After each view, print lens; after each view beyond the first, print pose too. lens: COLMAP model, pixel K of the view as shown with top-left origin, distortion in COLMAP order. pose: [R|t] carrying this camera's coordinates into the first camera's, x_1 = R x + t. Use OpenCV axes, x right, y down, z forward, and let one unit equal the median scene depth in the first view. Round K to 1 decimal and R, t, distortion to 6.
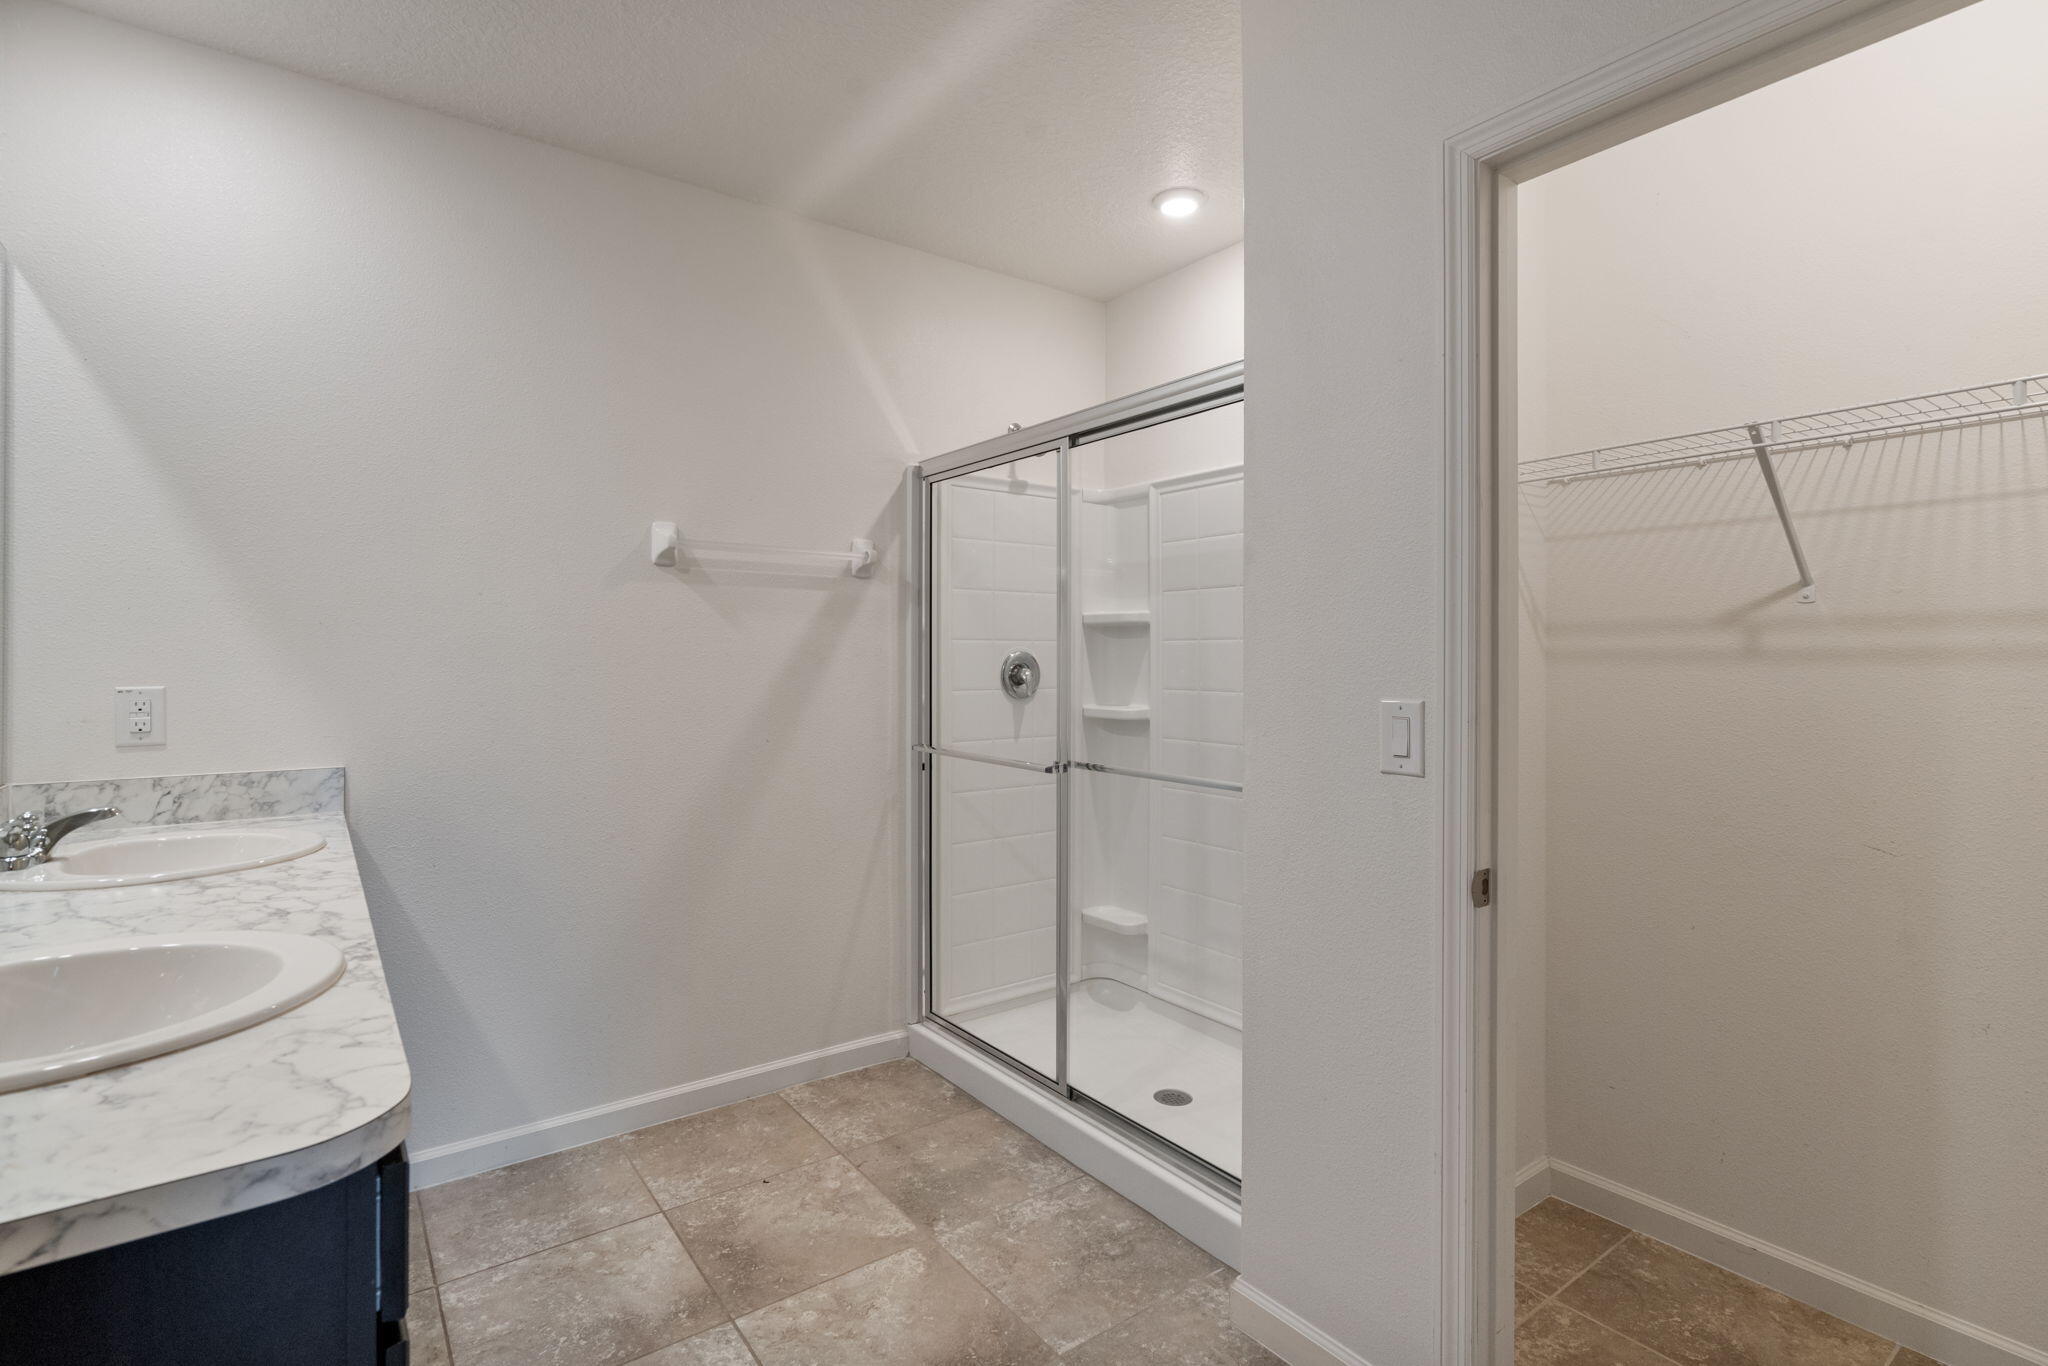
lens RADIAL K [[981.0, 0, 1048.9], [0, 981.0, 626.1], [0, 0, 1]] dist [-0.002982, -0.000470]
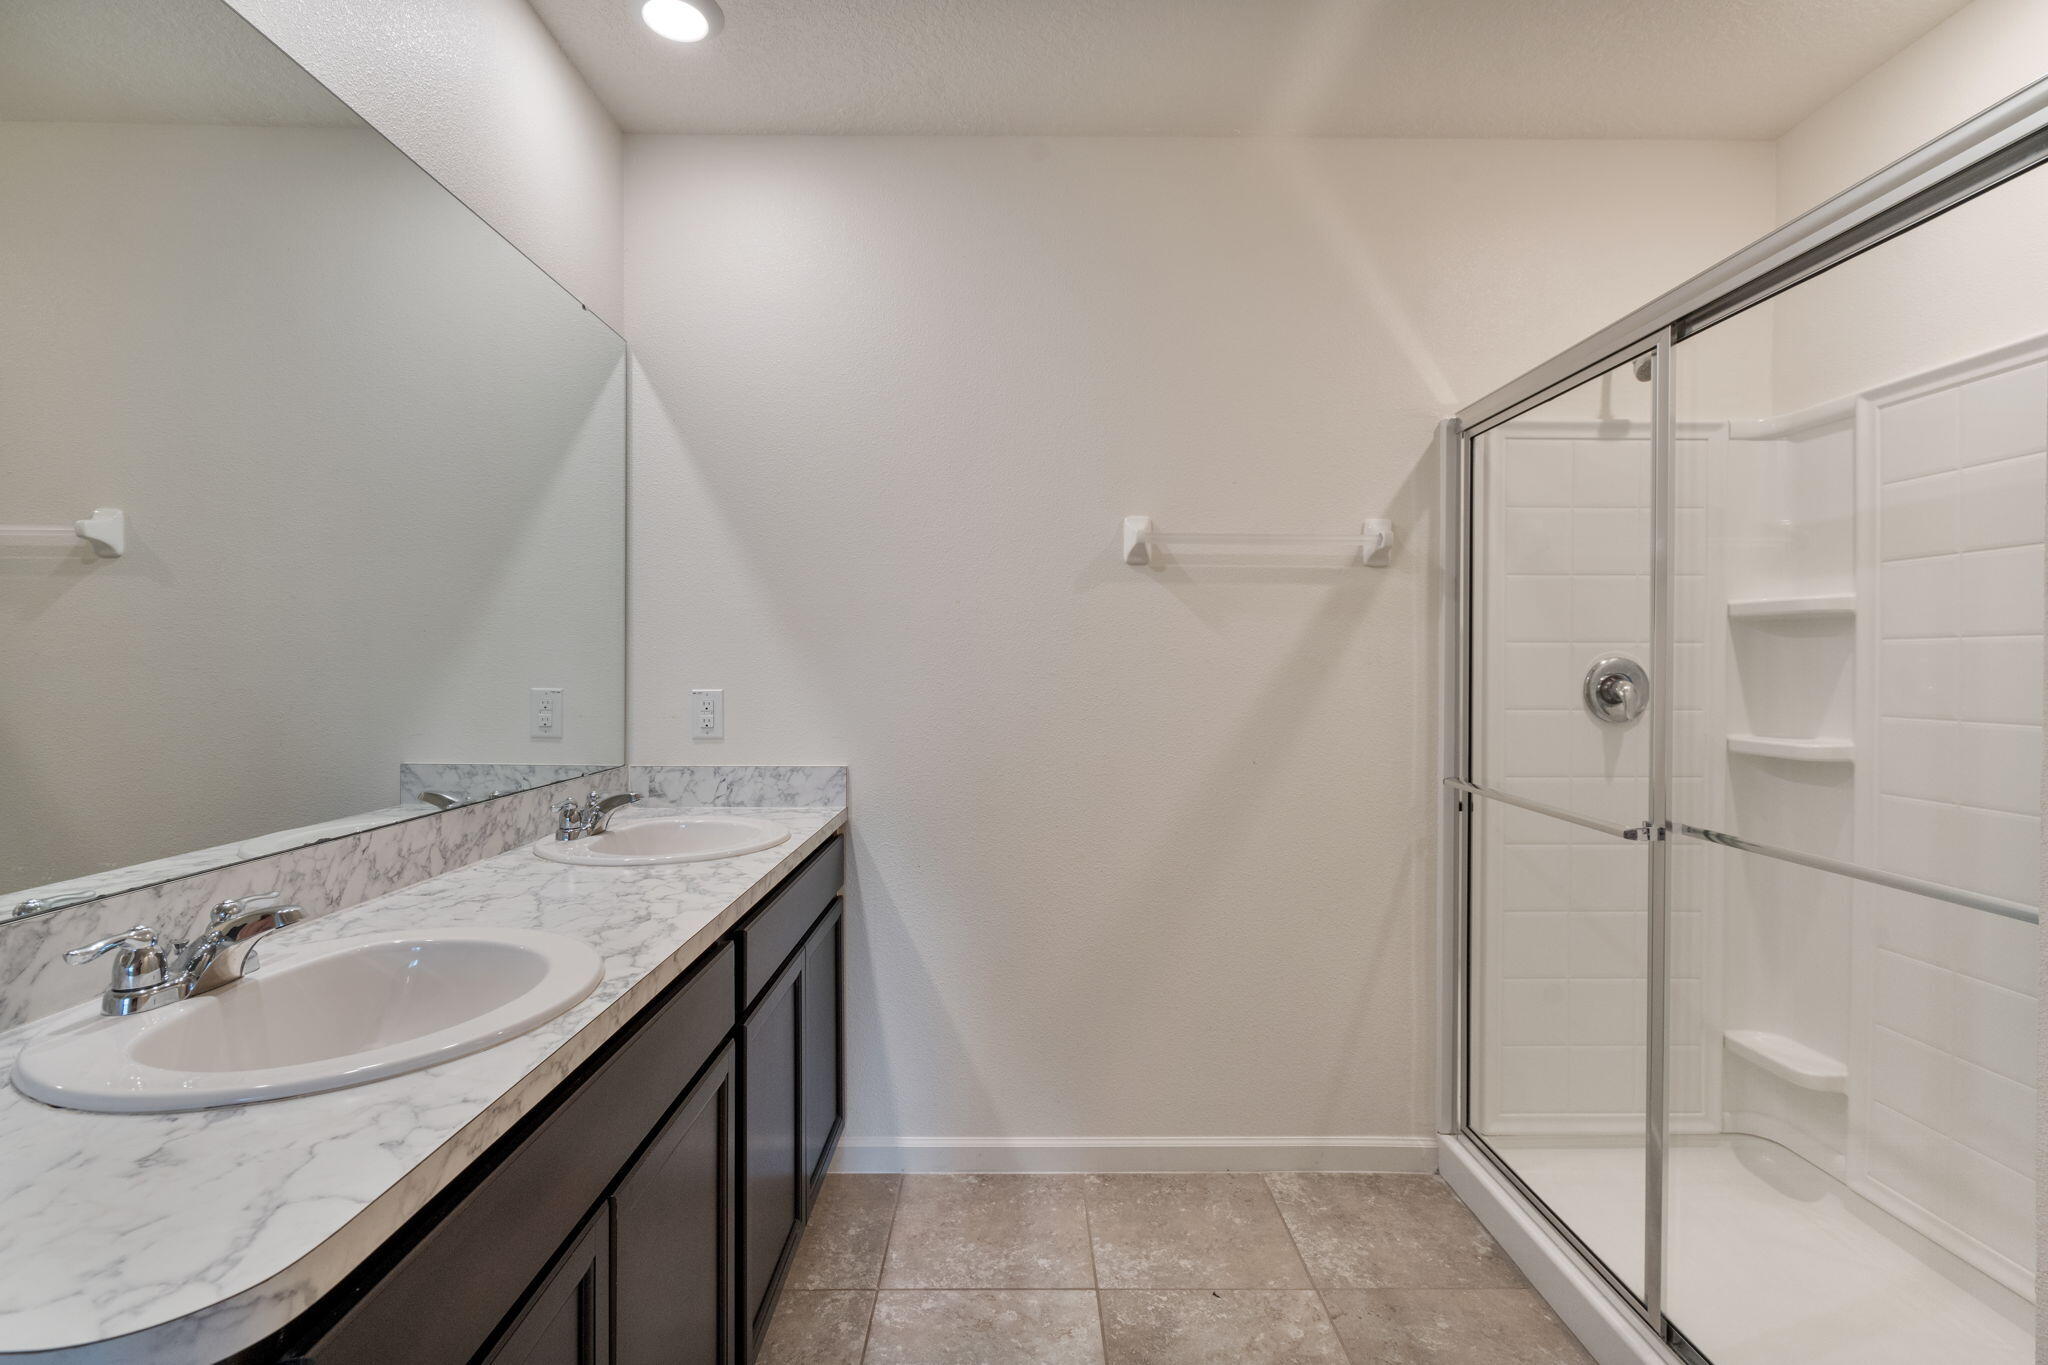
lens RADIAL K [[947.8, 0, 1024.0], [0, 947.8, 665.2], [0, 0, 1]] dist [-0.001903, 0.000926]
pose [[0.797432, 0.000088, -0.603409, 0.056336], [0.018196, 0.999542, 0.024192, 0.008803], [0.603134, -0.030271, 0.797065, 0.234552]]
